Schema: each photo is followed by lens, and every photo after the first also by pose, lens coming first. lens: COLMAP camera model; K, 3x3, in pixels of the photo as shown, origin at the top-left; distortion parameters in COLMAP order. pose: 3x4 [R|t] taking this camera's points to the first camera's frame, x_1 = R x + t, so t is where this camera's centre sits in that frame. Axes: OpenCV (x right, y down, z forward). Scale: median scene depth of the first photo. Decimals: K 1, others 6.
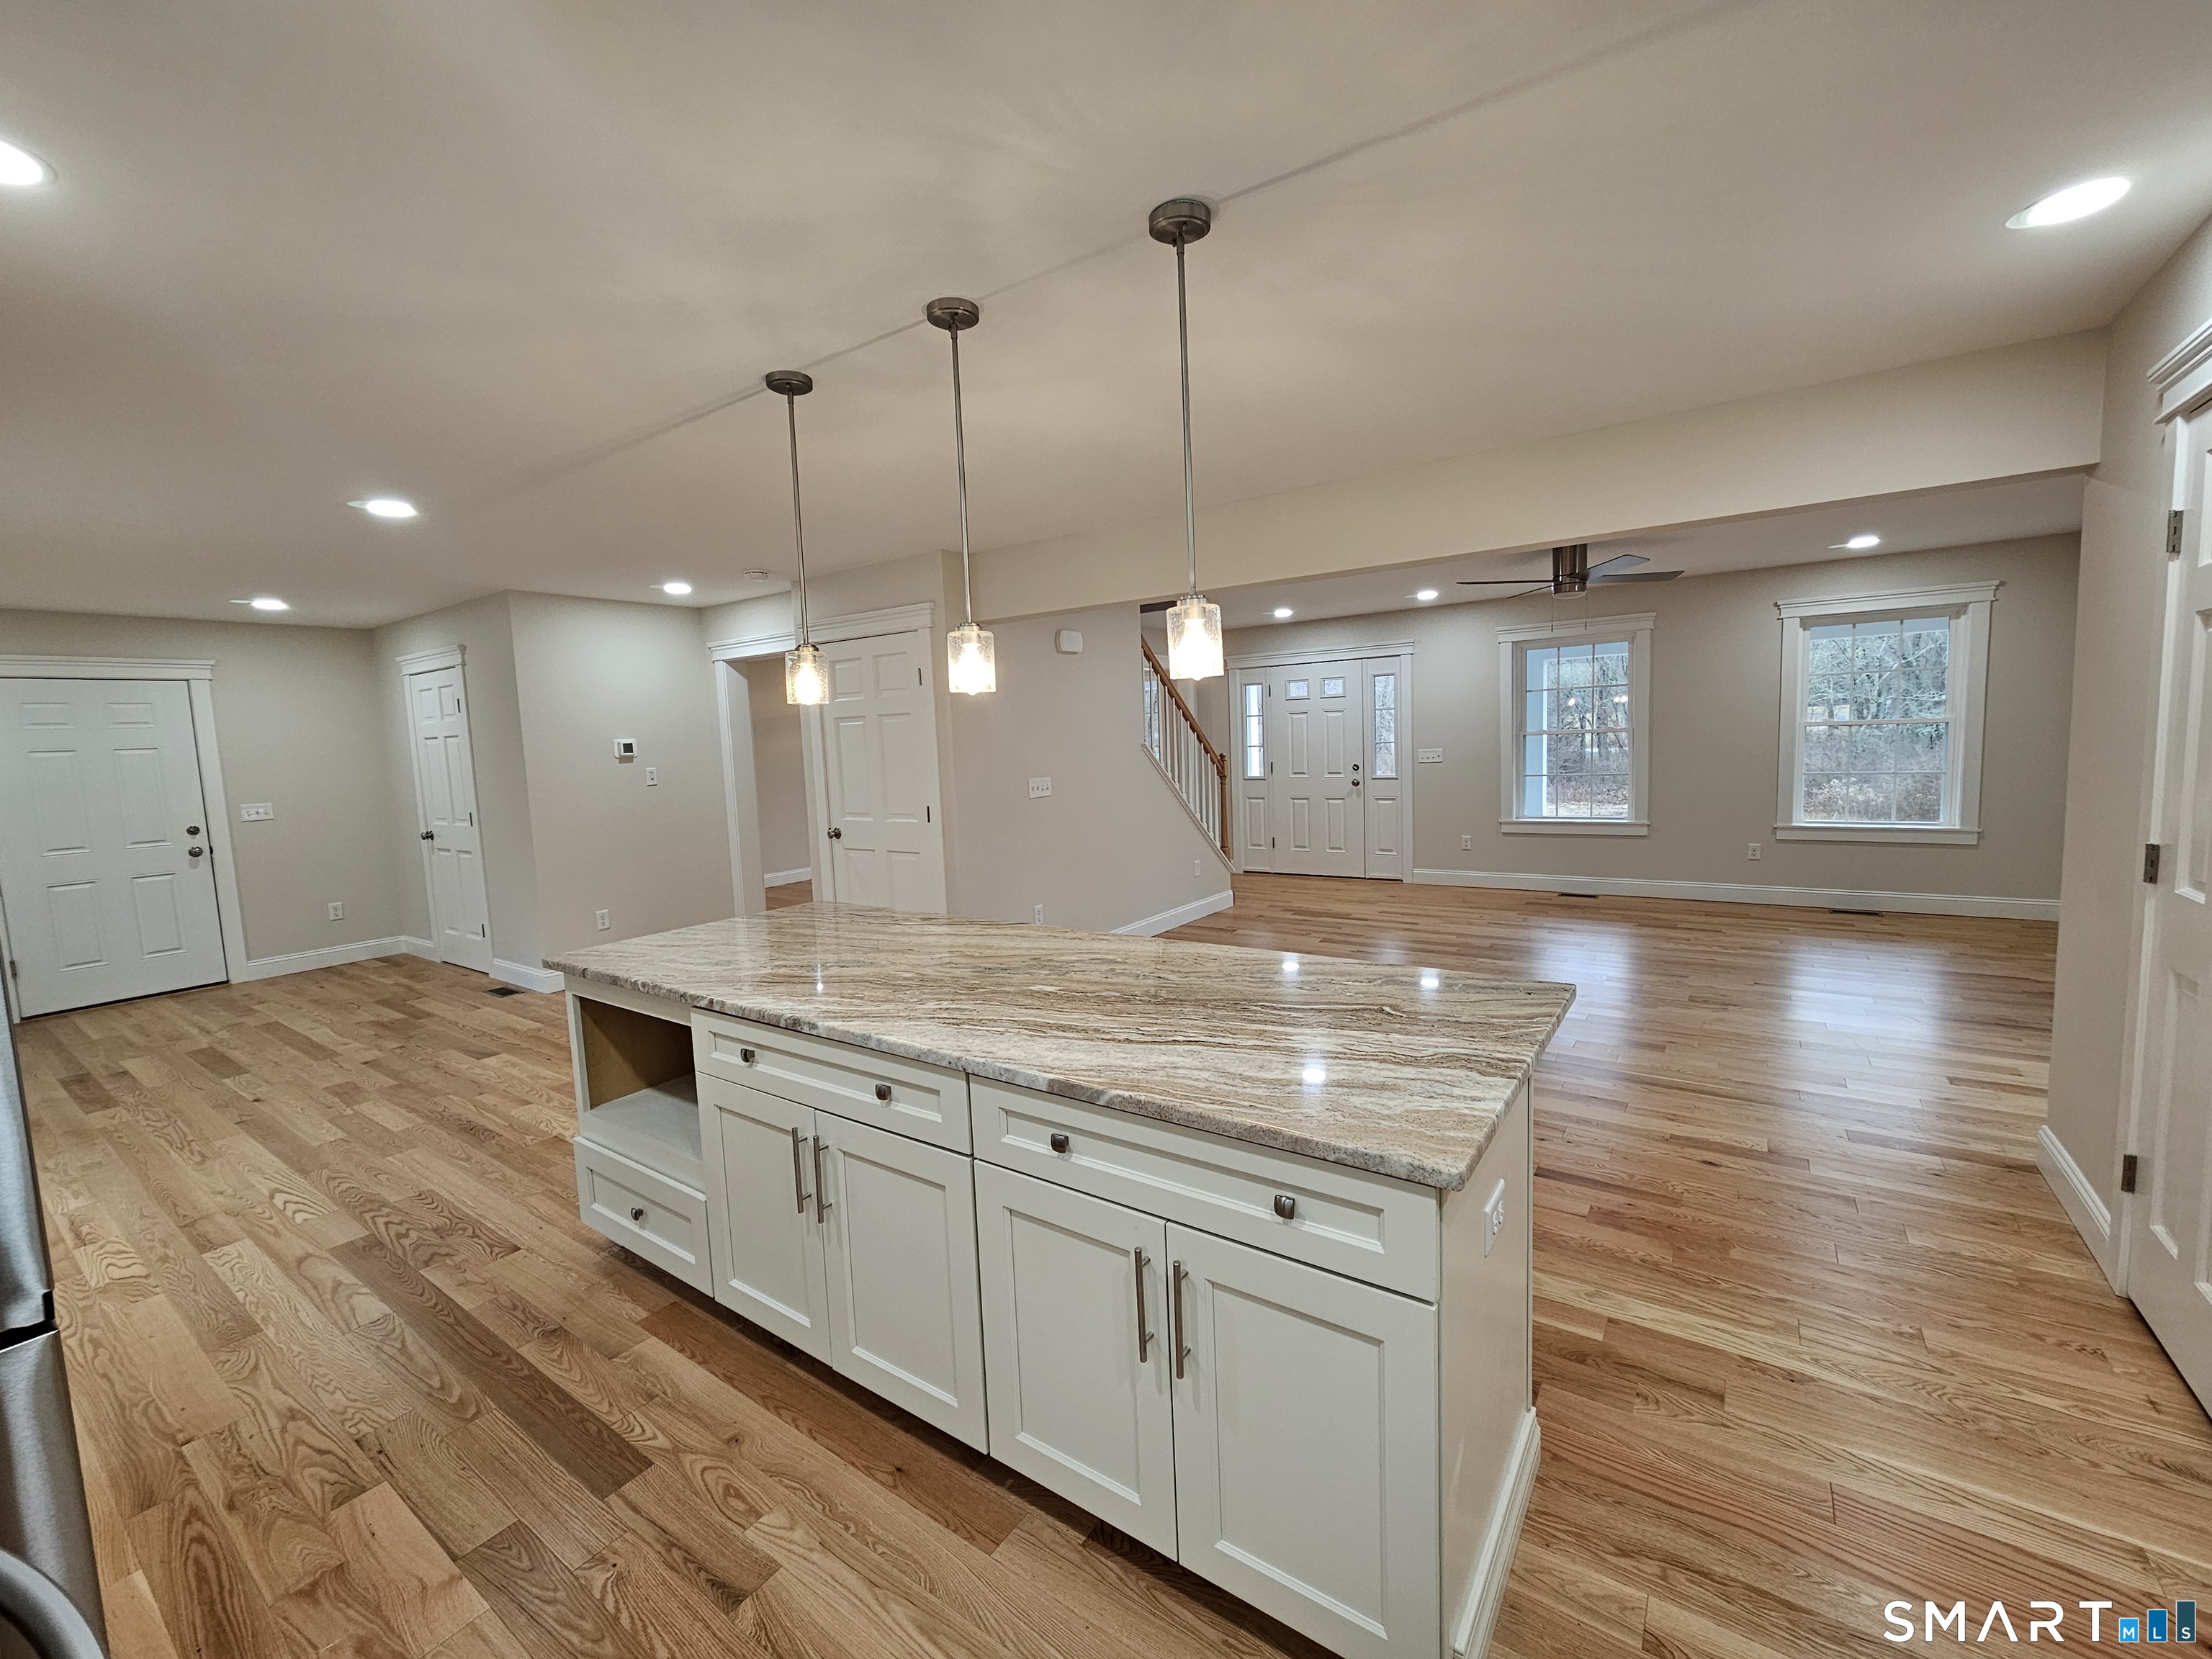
lens RADIAL K [[907.6, 0, 1107.3], [0, 907.6, 823.9], [0, 0, 1]] dist [-0.000576, 0.000766]
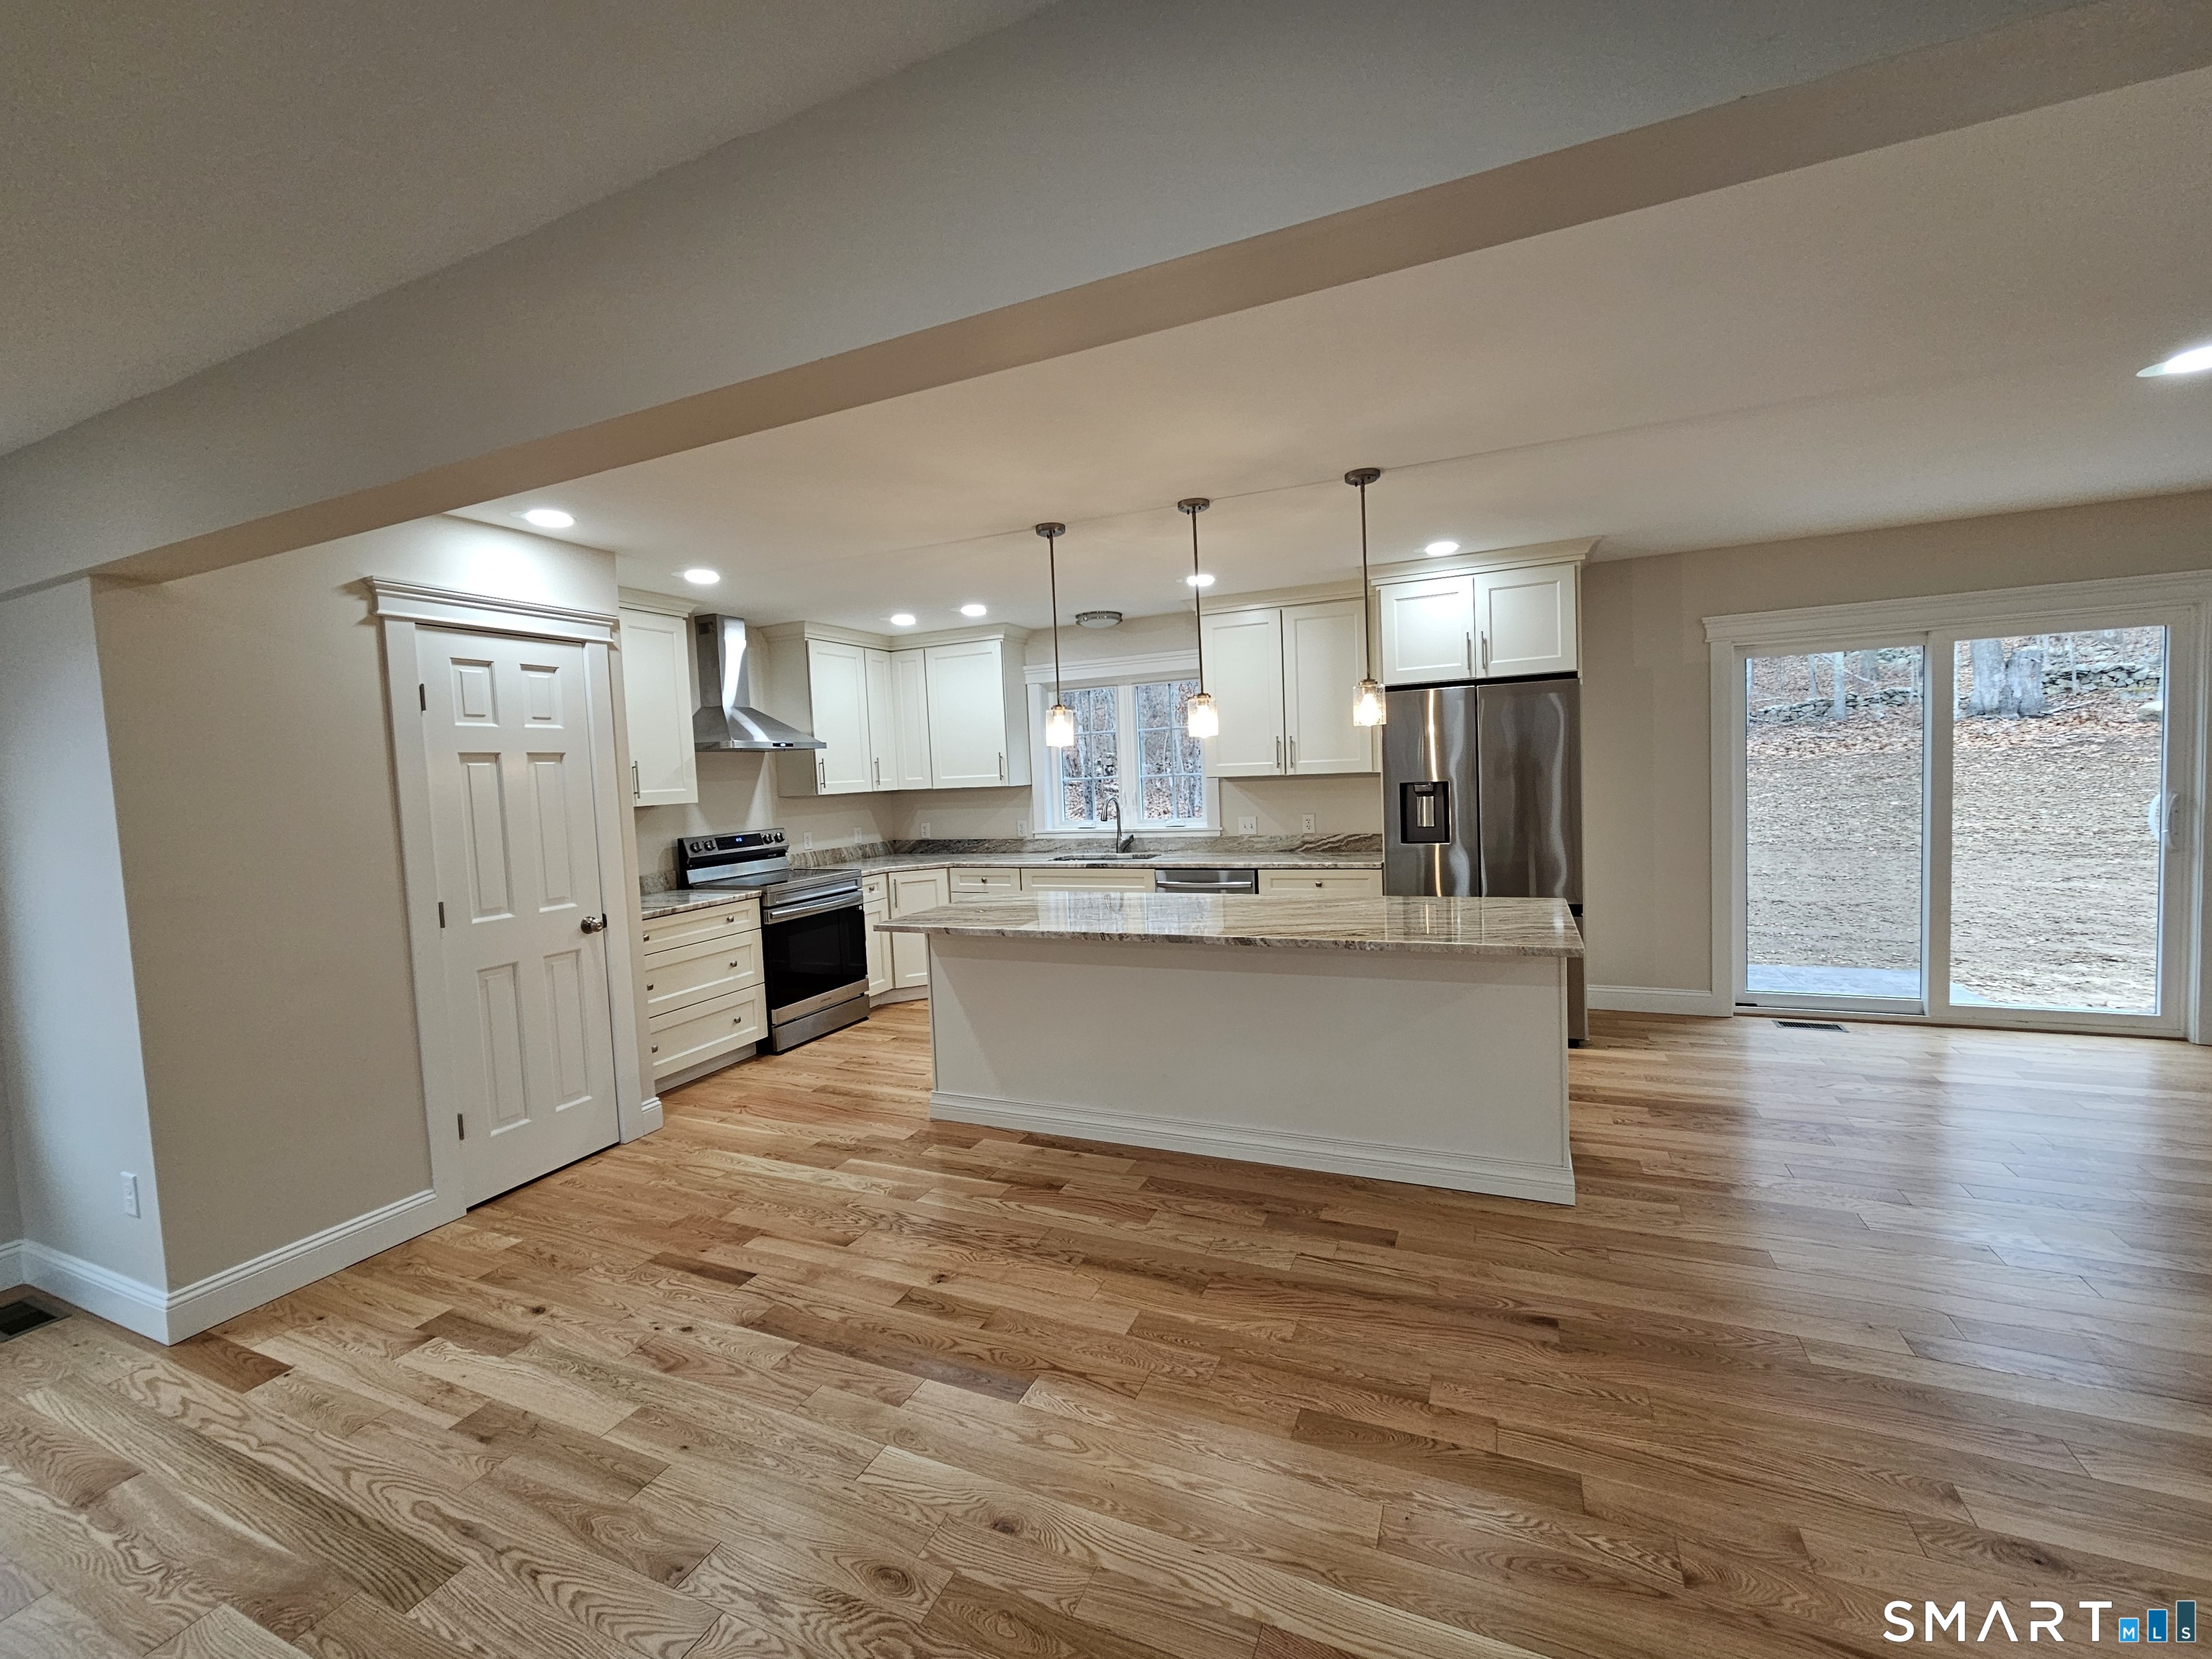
lens RADIAL K [[907.8, 0, 1108.4], [0, 907.8, 824.7], [0, 0, 1]] dist [0.001319, 0.000026]
pose [[-0.977188, 0.096548, -0.189160, 0.322717], [0.065904, 0.984575, 0.162078, -0.255899], [0.201891, 0.145915, -0.968478, 2.481140]]
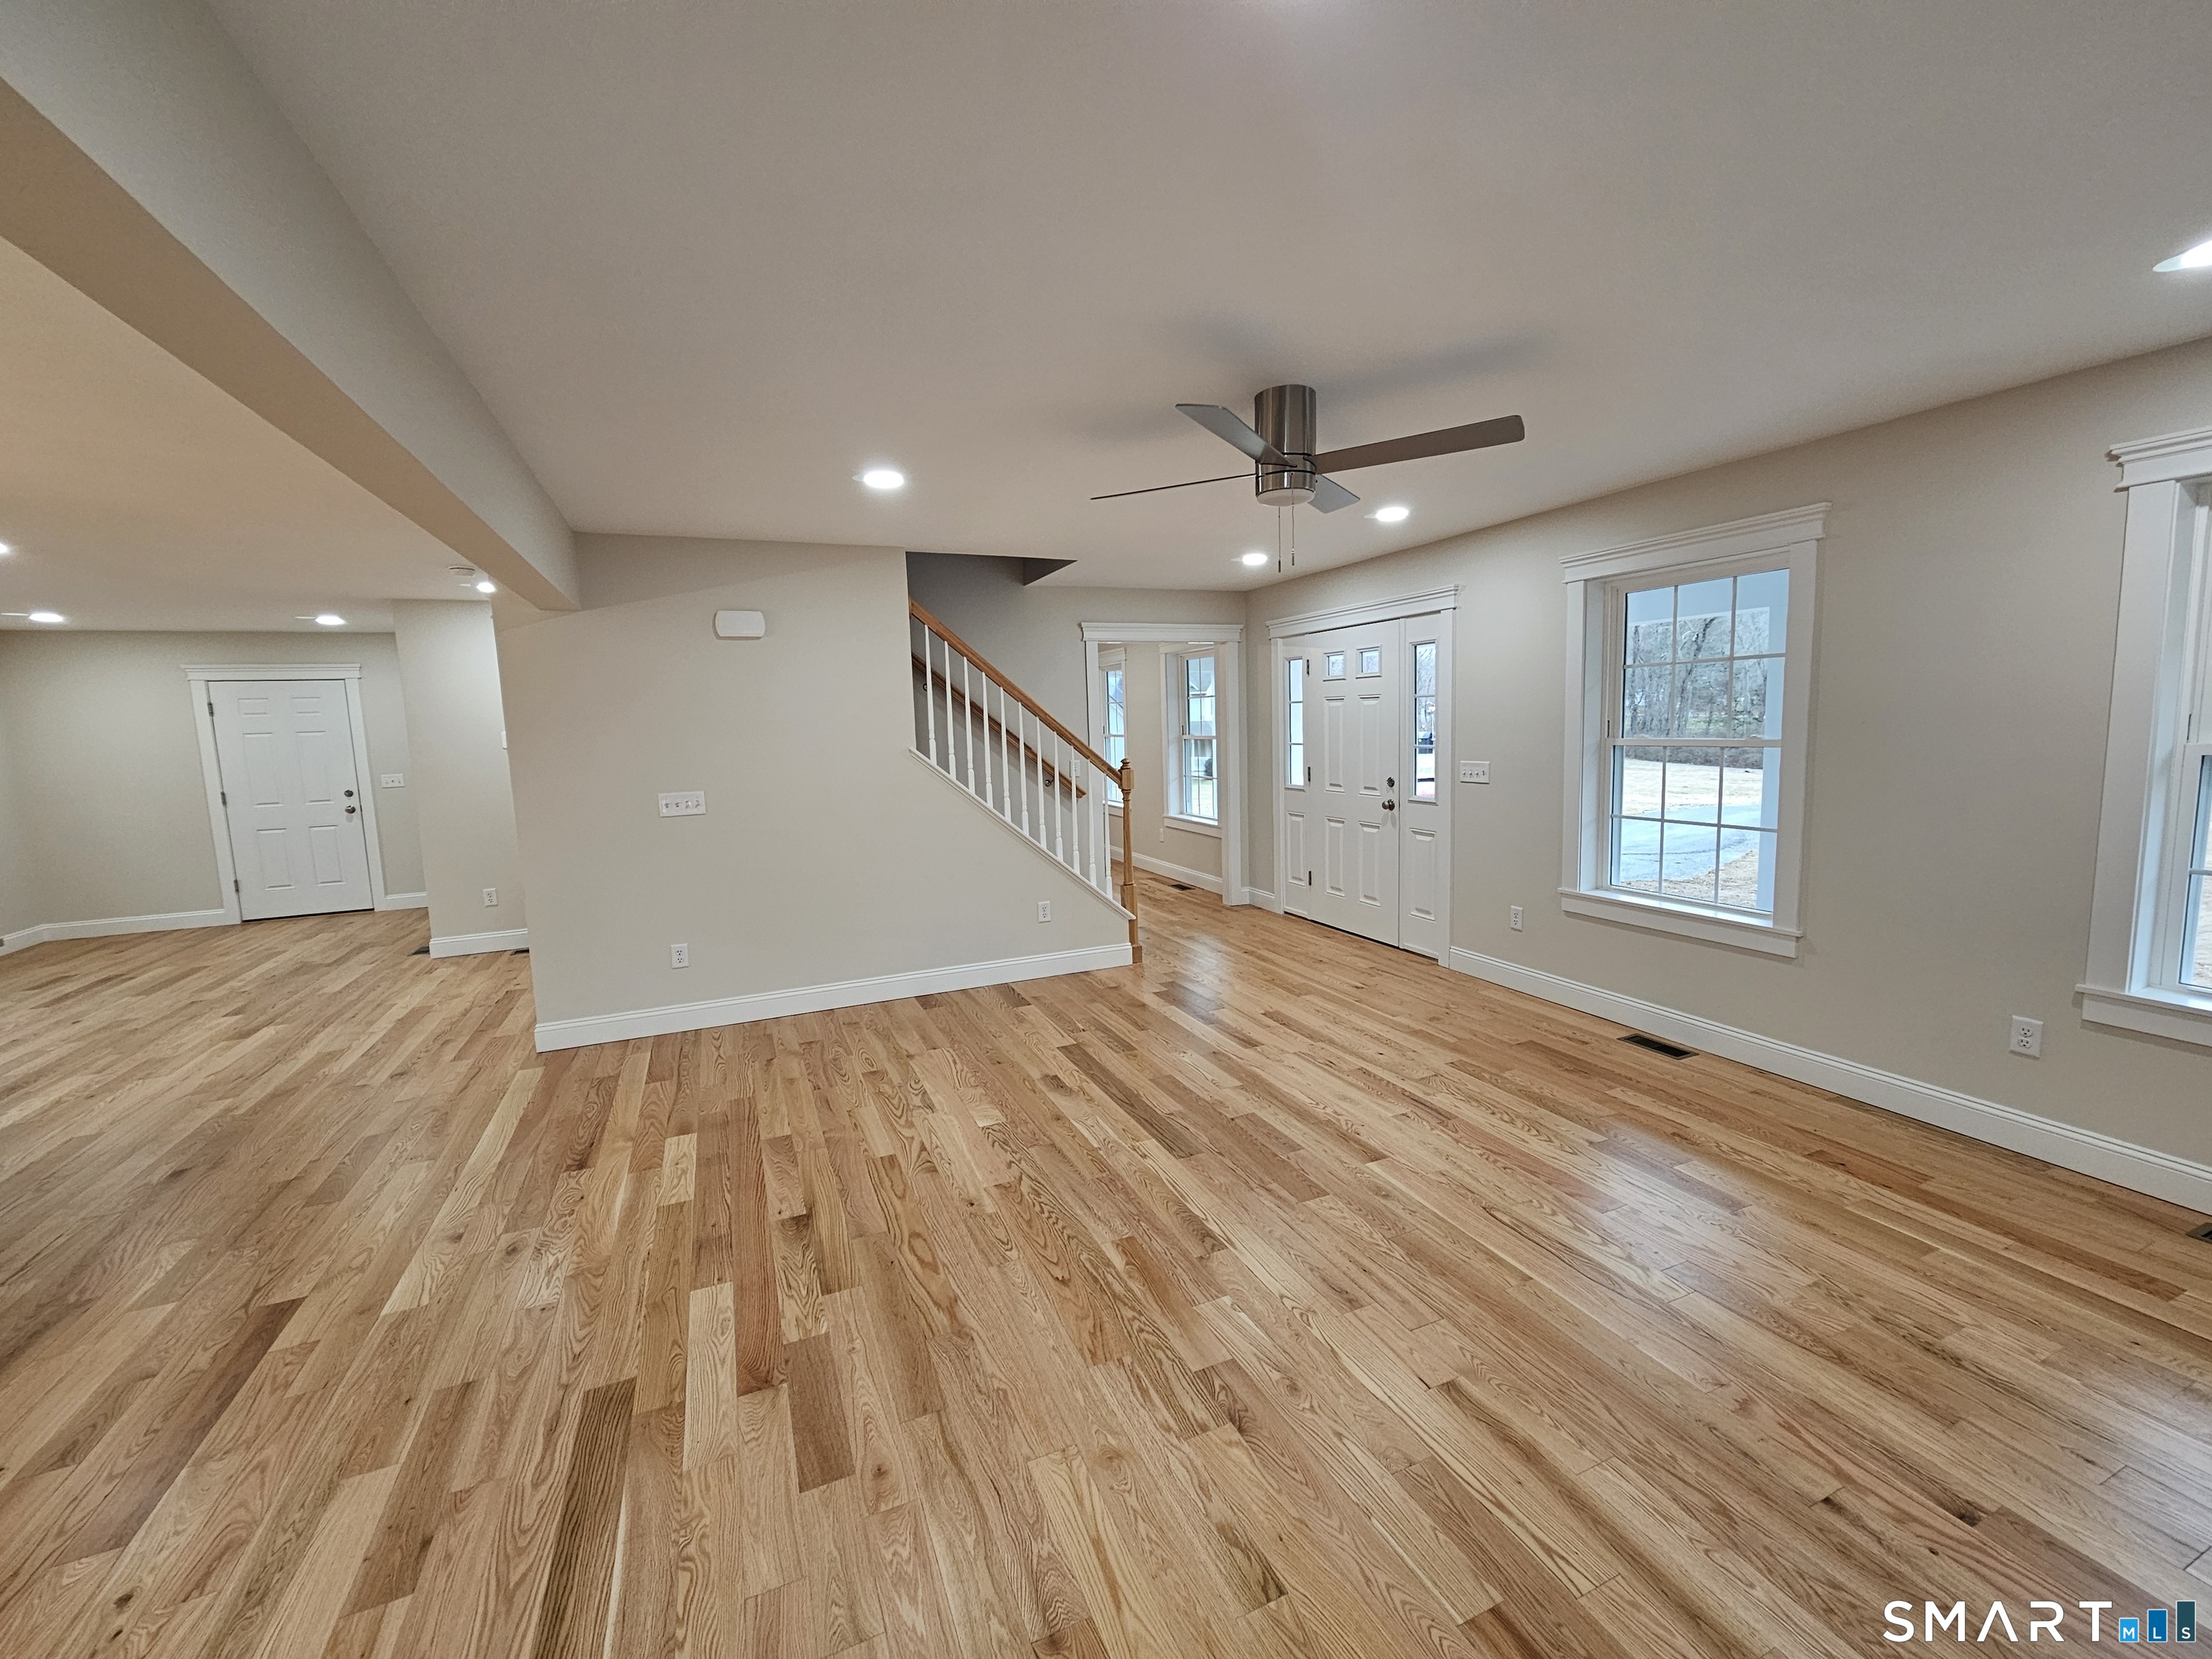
lens RADIAL K [[907.6, 0, 1107.3], [0, 907.6, 823.9], [0, 0, 1]] dist [-0.000576, 0.000766]
pose [[0.851746, 0.074186, -0.518676, 1.677750], [-0.053669, 0.997072, 0.054478, -0.214891], [0.521199, -0.018565, 0.853233, 1.203281]]
